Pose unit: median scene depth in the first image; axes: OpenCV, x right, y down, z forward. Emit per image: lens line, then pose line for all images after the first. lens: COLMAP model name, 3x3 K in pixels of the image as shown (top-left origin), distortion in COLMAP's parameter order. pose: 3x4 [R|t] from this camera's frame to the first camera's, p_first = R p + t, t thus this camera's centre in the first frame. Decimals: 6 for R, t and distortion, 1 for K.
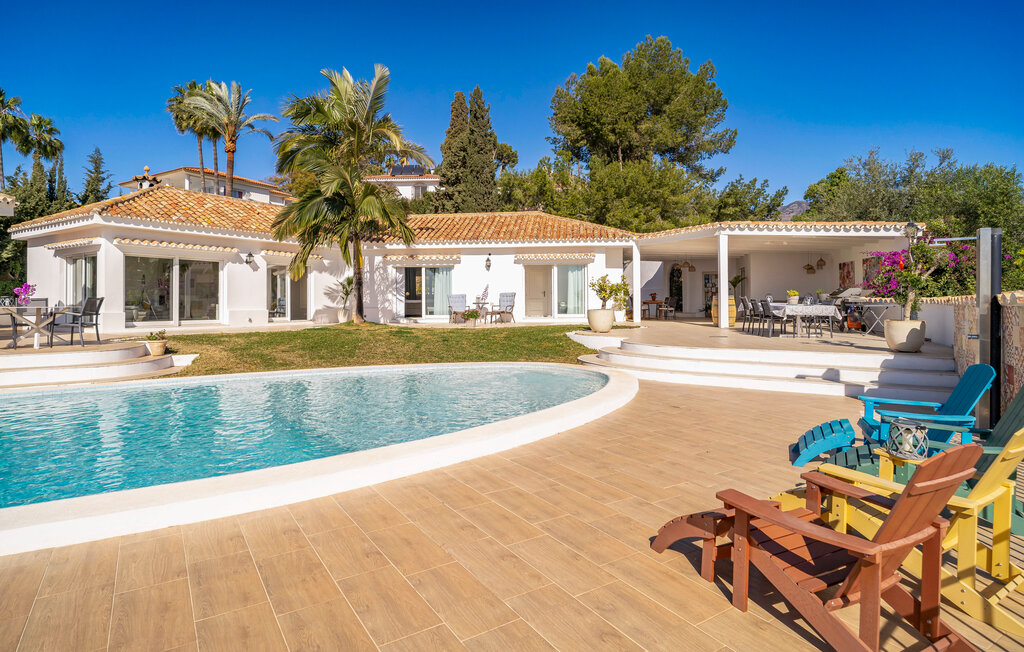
lens RADIAL K [[541.2, 0, 504.2], [0, 541.2, 299.7], [0, 0, 1]] dist [-0.004527, -0.000981]
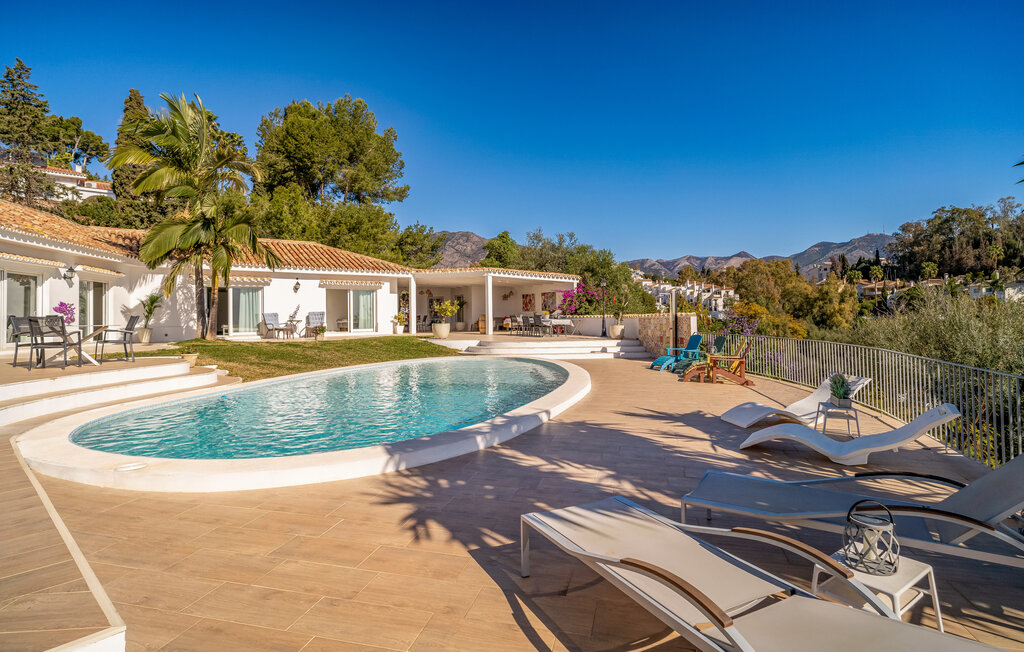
lens RADIAL K [[522.3, 0, 509.1], [0, 522.3, 309.5], [0, 0, 1]] dist [-0.001012, -0.000278]
pose [[0.731086, 0.005178, 0.682266, -0.505880], [0.006208, 0.999879, -0.014241, 0.000705], [-0.682258, 0.014647, 0.730965, -0.133809]]
